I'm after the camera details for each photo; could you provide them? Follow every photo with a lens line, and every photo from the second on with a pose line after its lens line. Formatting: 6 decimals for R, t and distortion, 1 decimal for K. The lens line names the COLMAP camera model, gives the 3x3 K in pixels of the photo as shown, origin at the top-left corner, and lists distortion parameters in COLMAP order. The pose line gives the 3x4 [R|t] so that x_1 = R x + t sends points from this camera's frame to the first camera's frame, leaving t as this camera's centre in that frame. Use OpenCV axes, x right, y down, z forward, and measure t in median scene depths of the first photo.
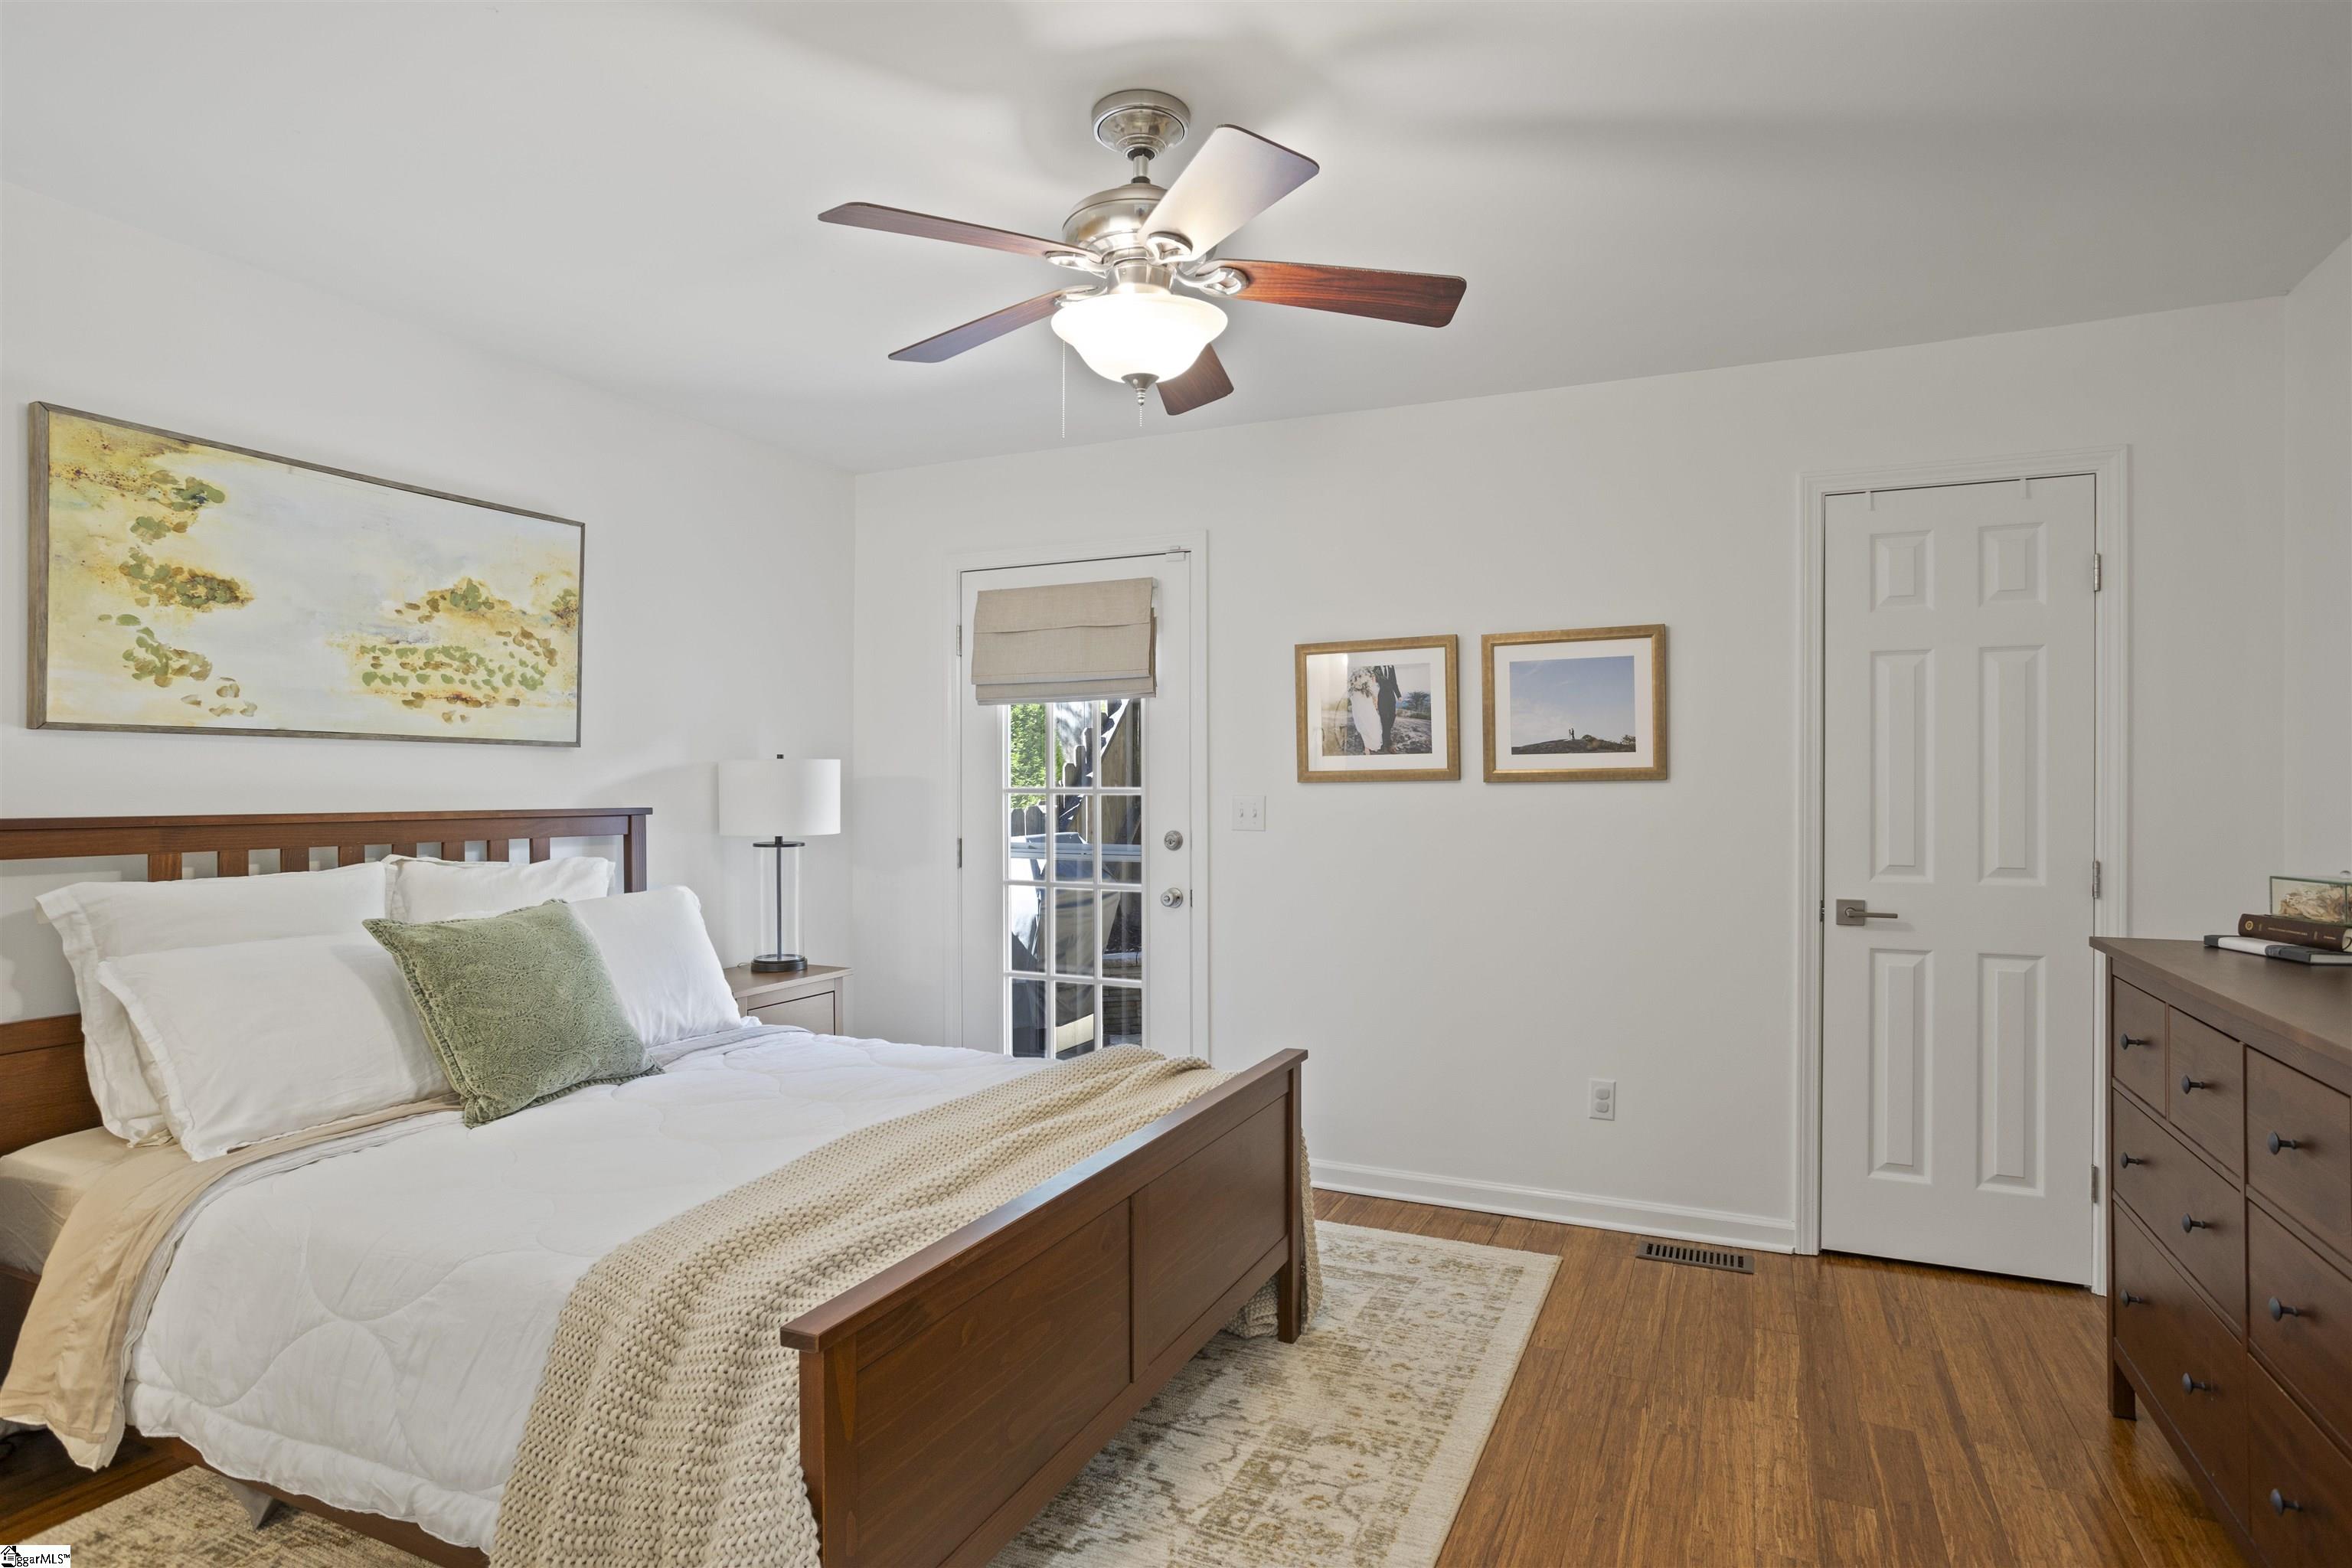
lens RADIAL K [[1243.7, 0, 1171.5], [0, 1243.7, 794.7], [0, 0, 1]] dist [-0.042146, 0.021685]
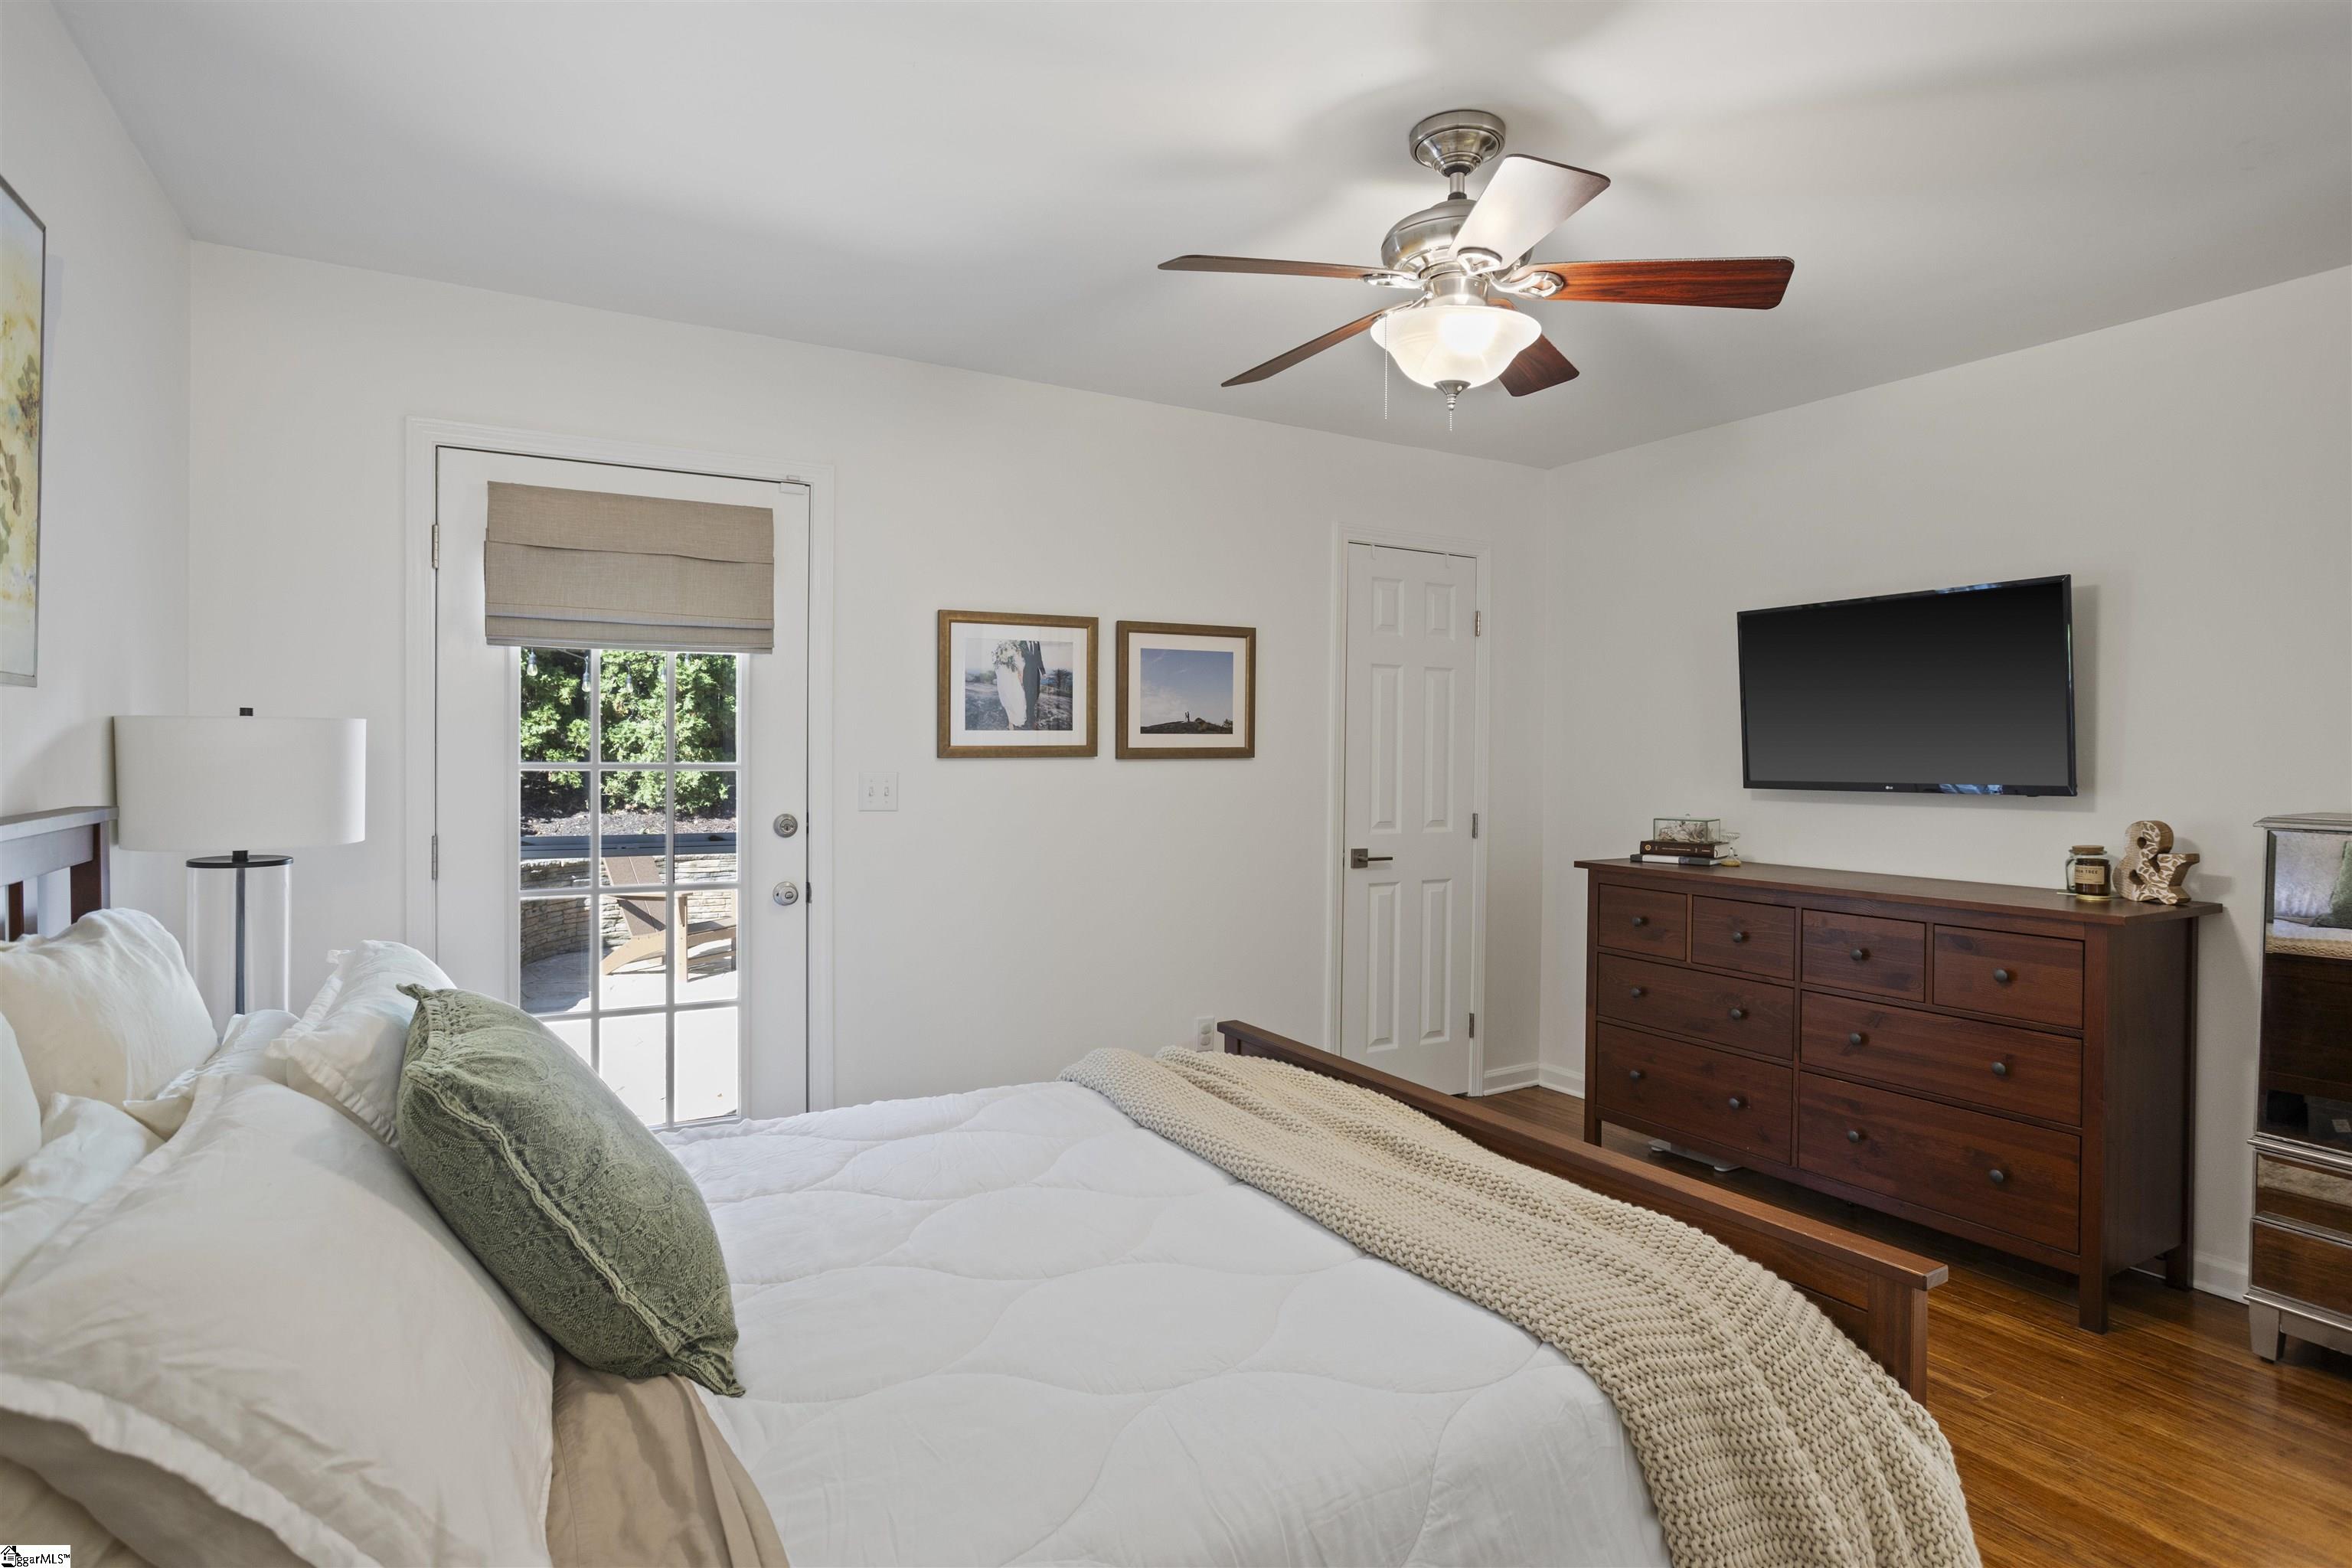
lens RADIAL K [[1243.7, 0, 1181.2], [0, 1243.7, 763.9], [0, 0, 1]] dist [-0.042146, 0.021685]
pose [[0.579412, -0.003259, 0.815028, -0.576264], [-0.002771, 0.999978, 0.005969, -0.011900], [-0.815030, -0.005717, 0.579390, 0.329410]]
